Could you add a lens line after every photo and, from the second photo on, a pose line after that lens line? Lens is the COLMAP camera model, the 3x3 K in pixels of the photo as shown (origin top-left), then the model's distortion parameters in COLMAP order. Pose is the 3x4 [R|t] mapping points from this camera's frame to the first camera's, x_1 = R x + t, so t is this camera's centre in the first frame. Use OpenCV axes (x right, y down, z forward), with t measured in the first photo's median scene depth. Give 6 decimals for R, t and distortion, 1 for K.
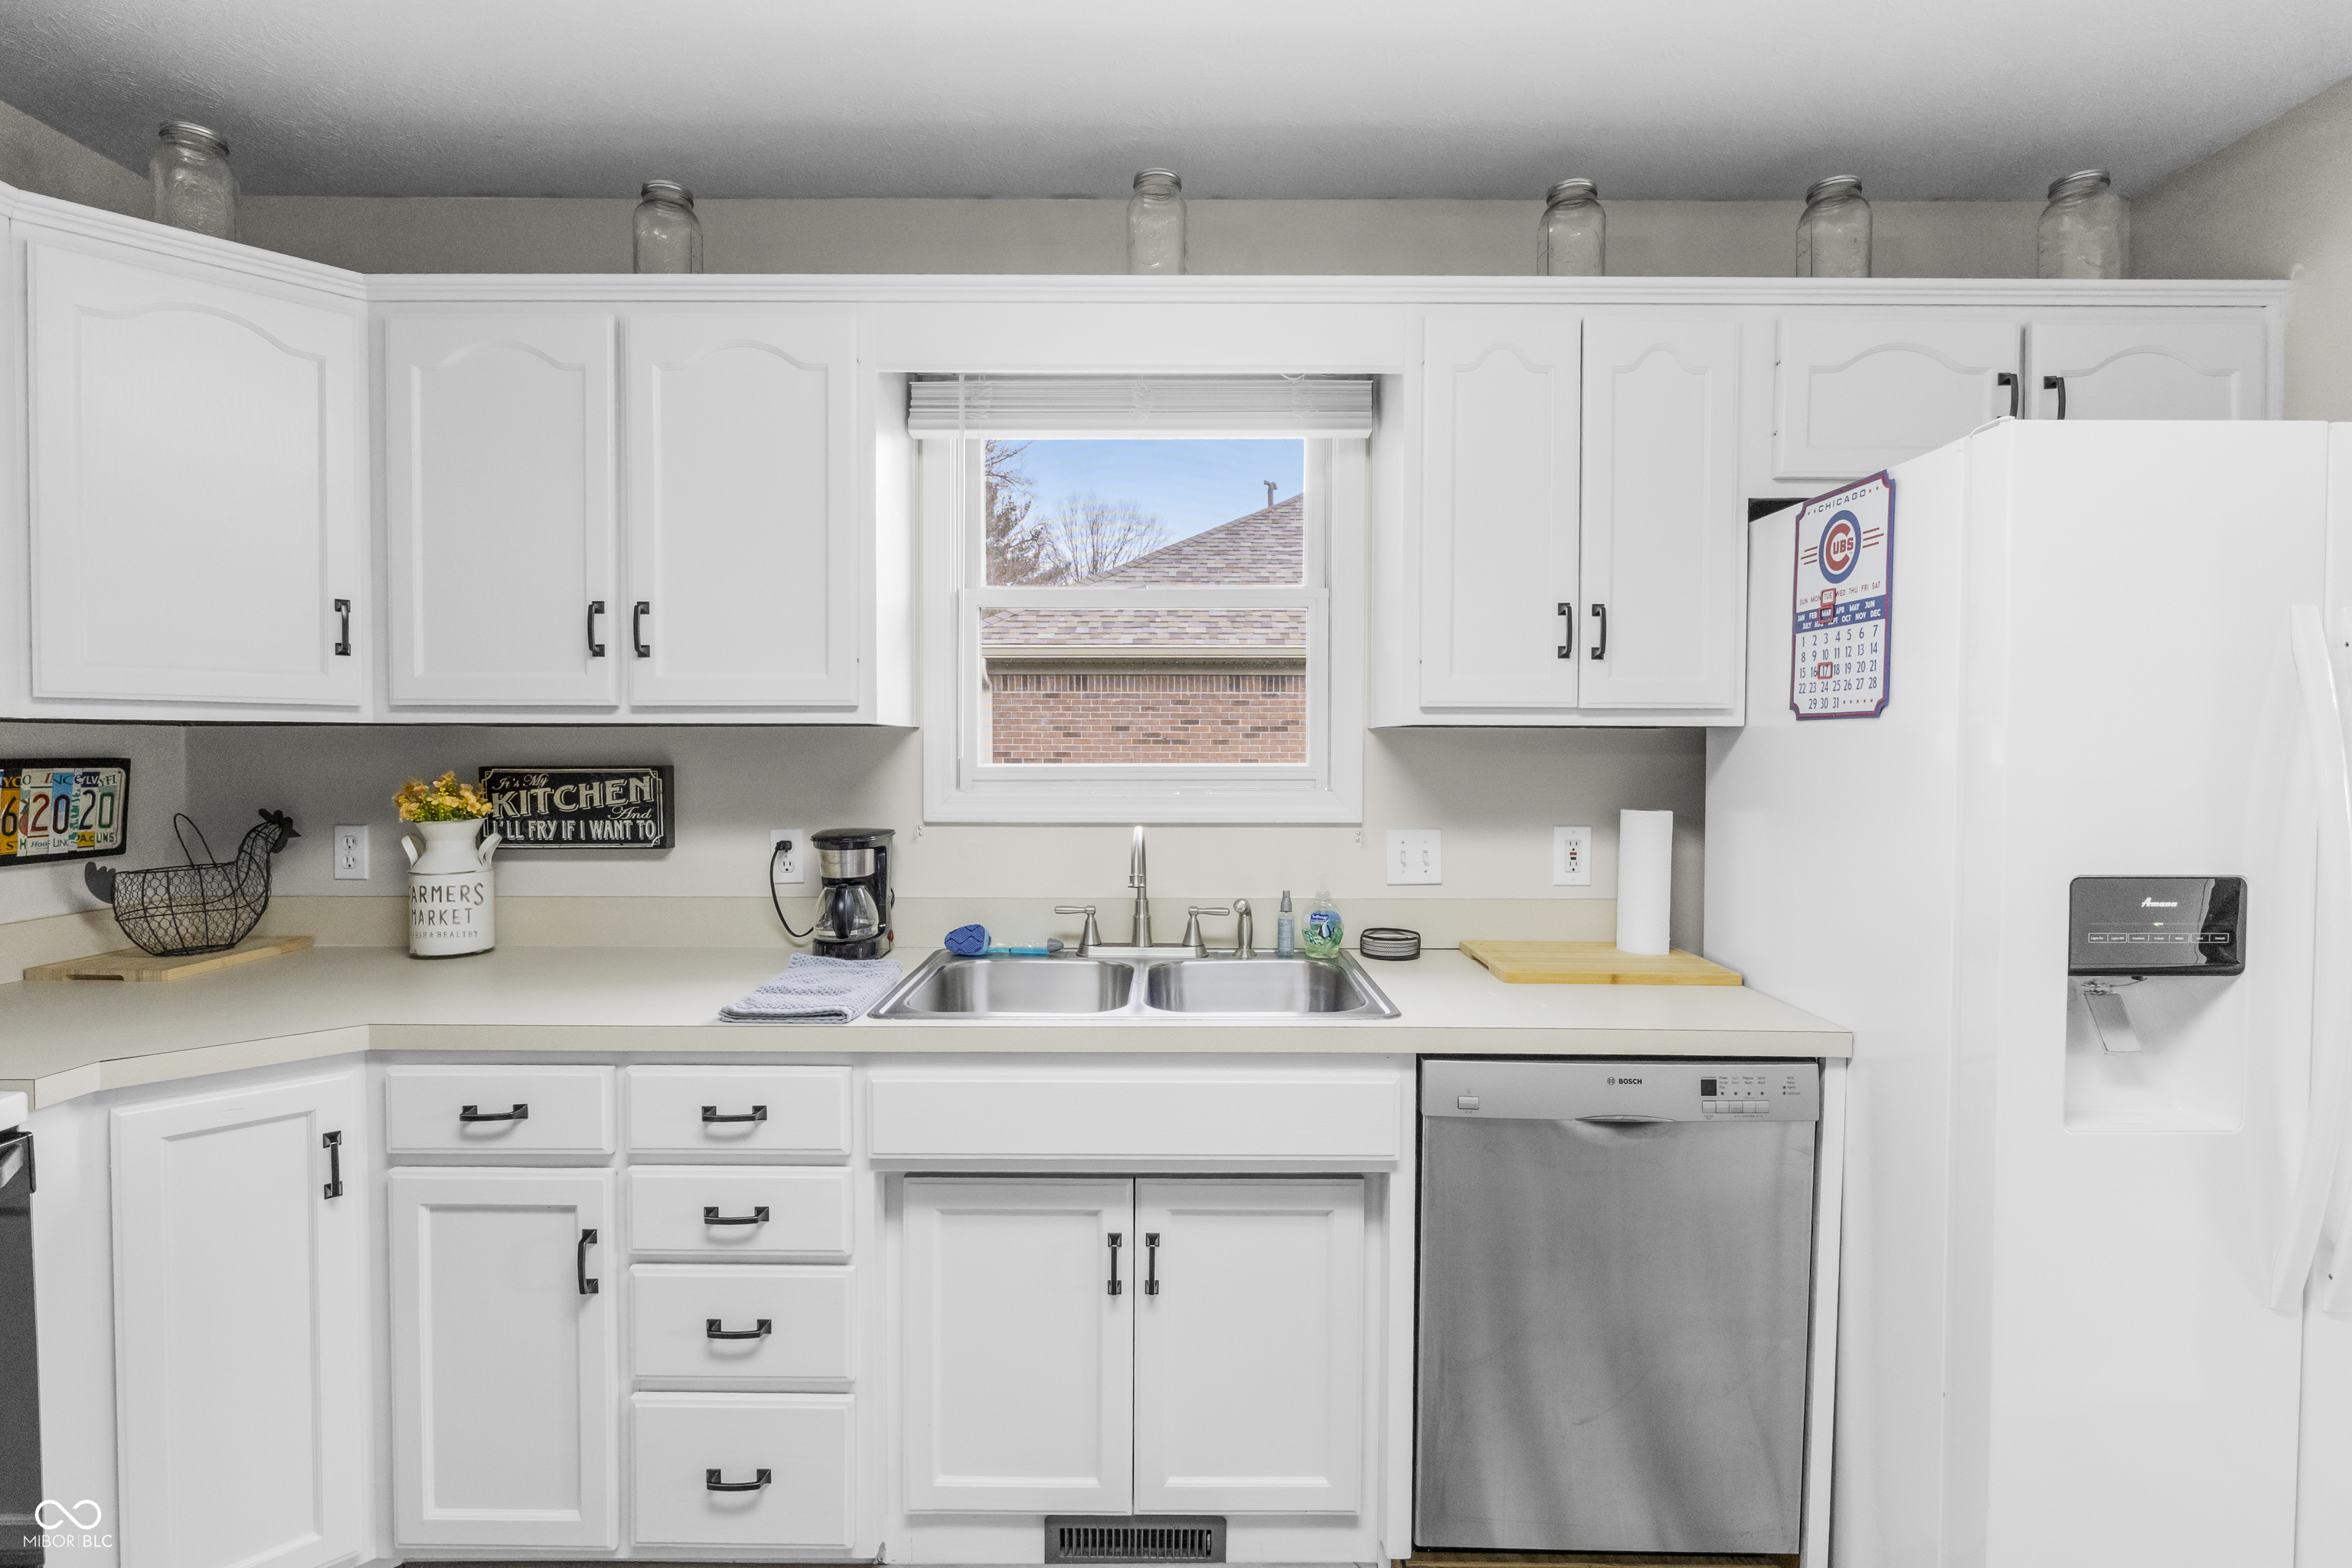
lens RADIAL K [[1081.6, 0, 1176.0], [0, 1081.6, 784.0], [0, 0, 1]] dist [0.000065, 0.000456]
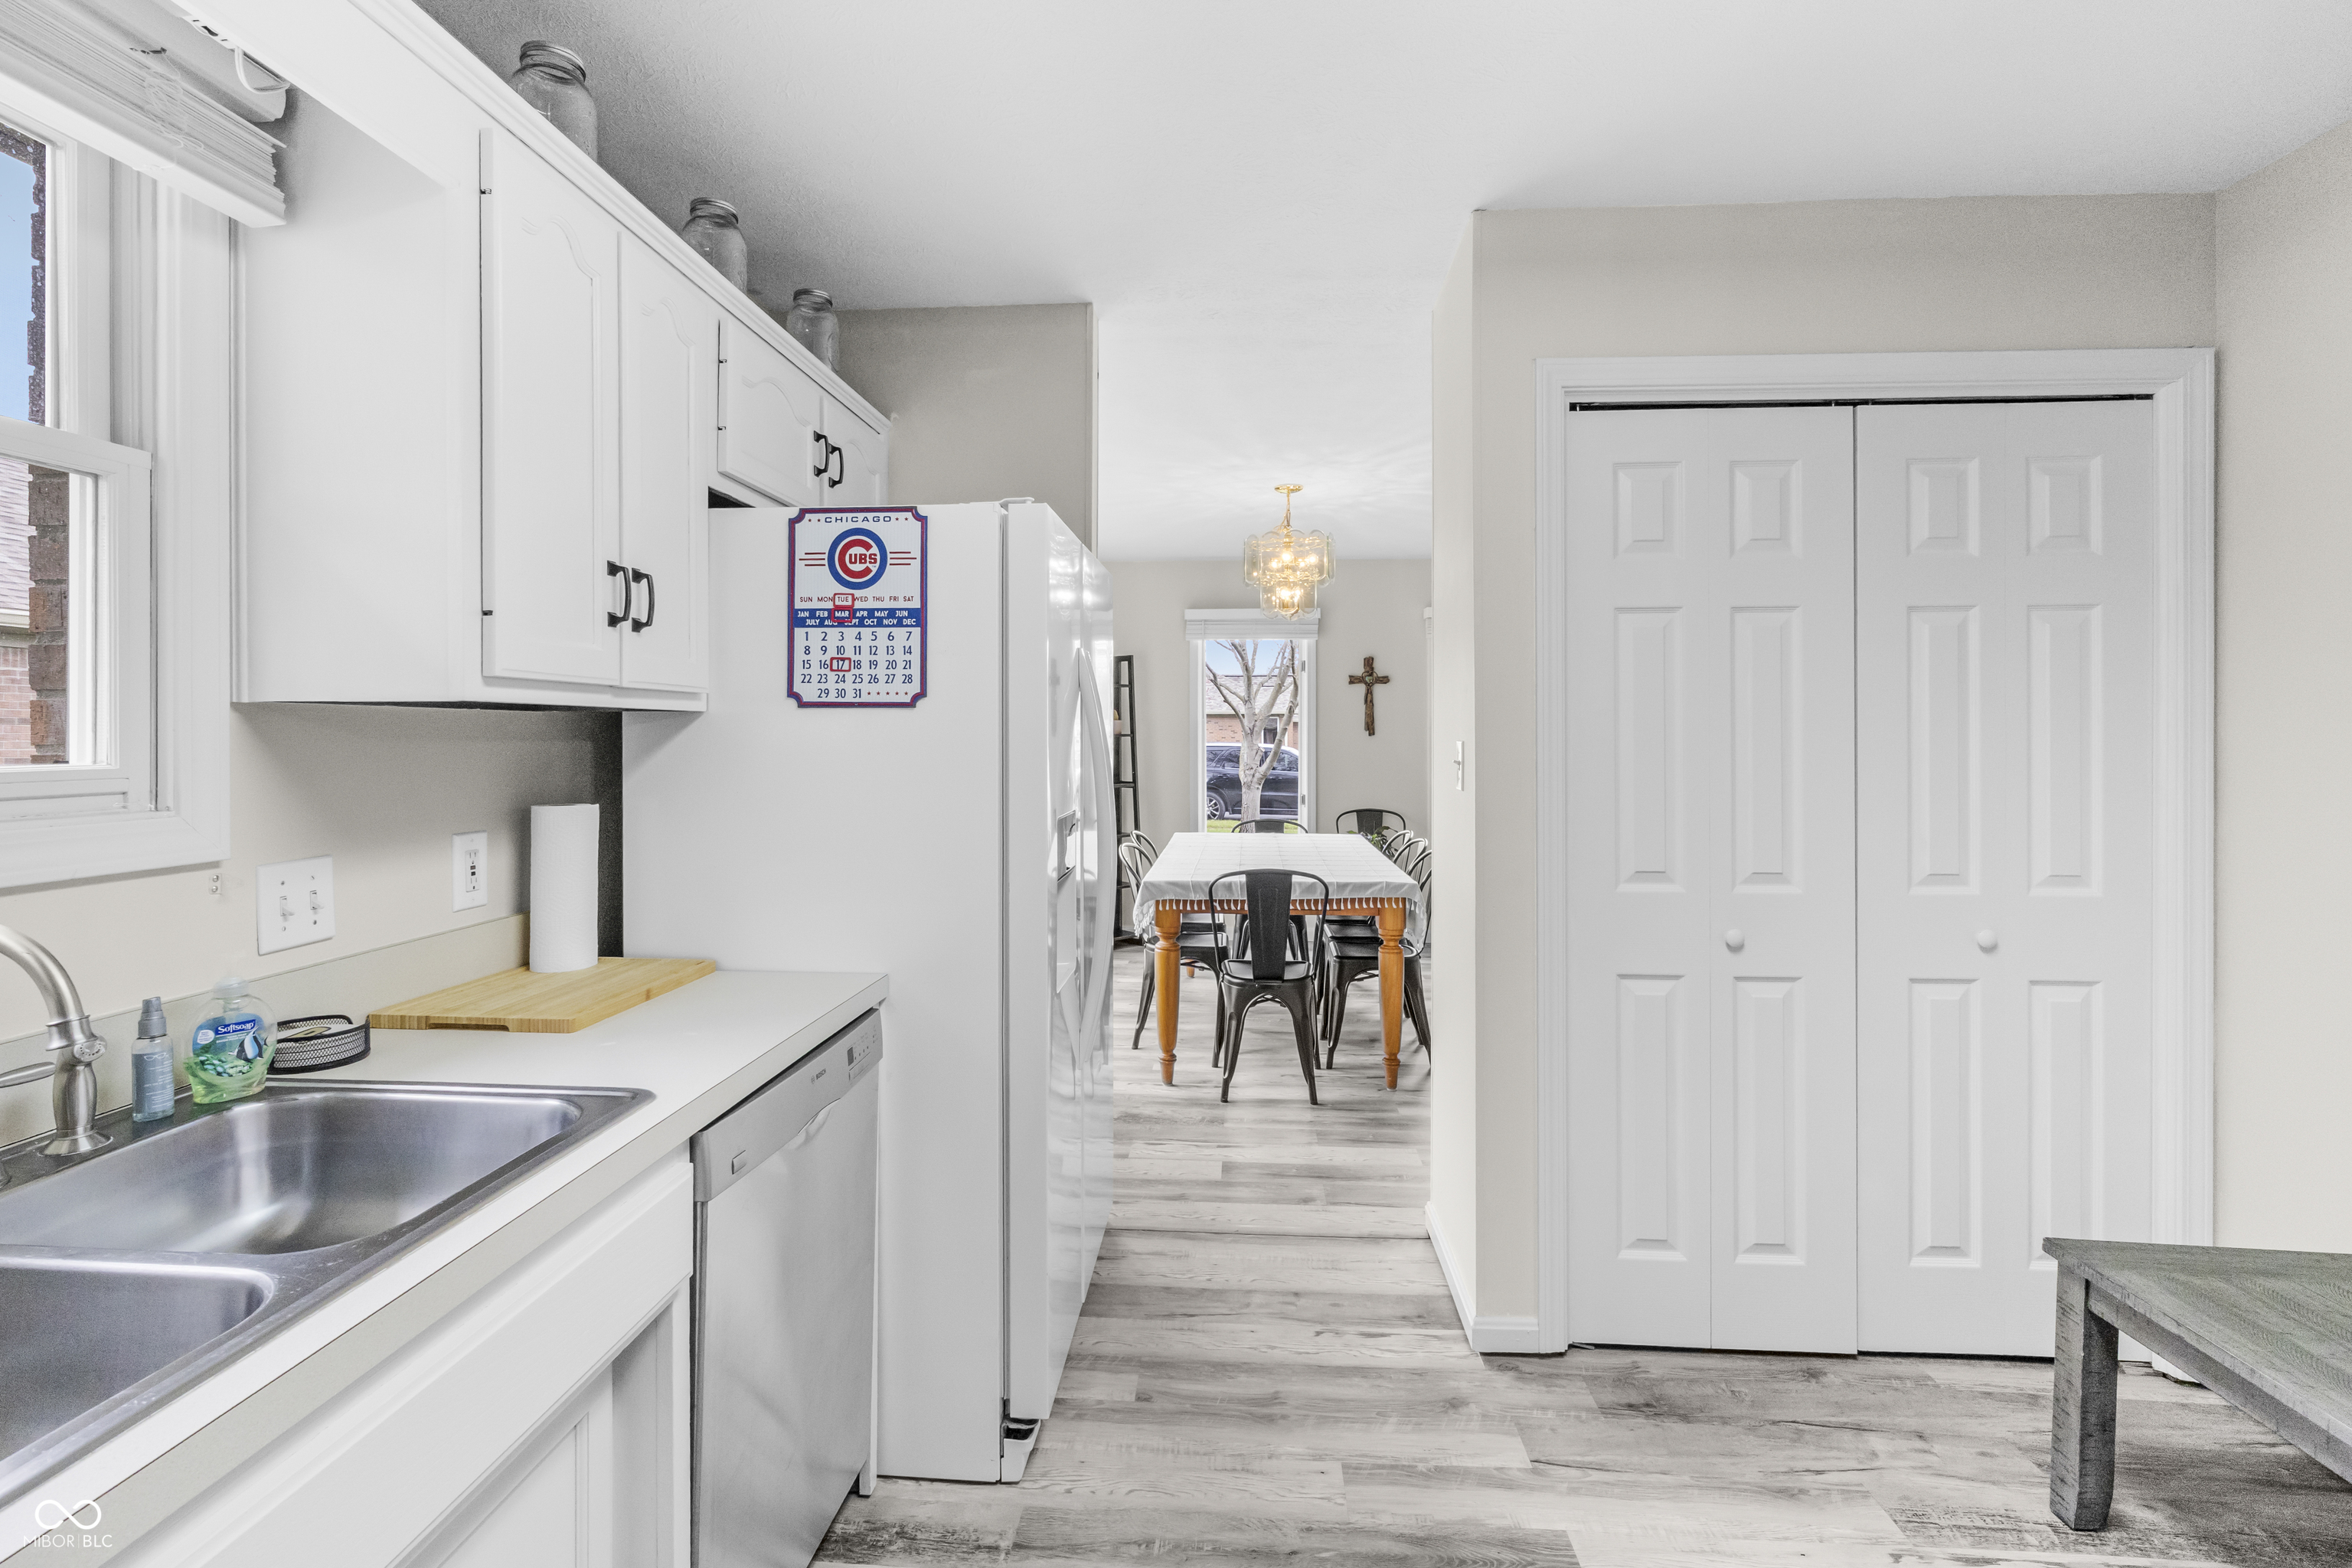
lens RADIAL K [[1102.9, 0, 1158.2], [0, 1102.9, 746.9], [0, 0, 1]] dist [-0.001327, 0.000752]
pose [[0.083670, -0.013138, 0.996407, -0.531149], [0.036583, 0.999280, 0.010104, -0.018574], [-0.995822, 0.035606, 0.084091, 0.584368]]
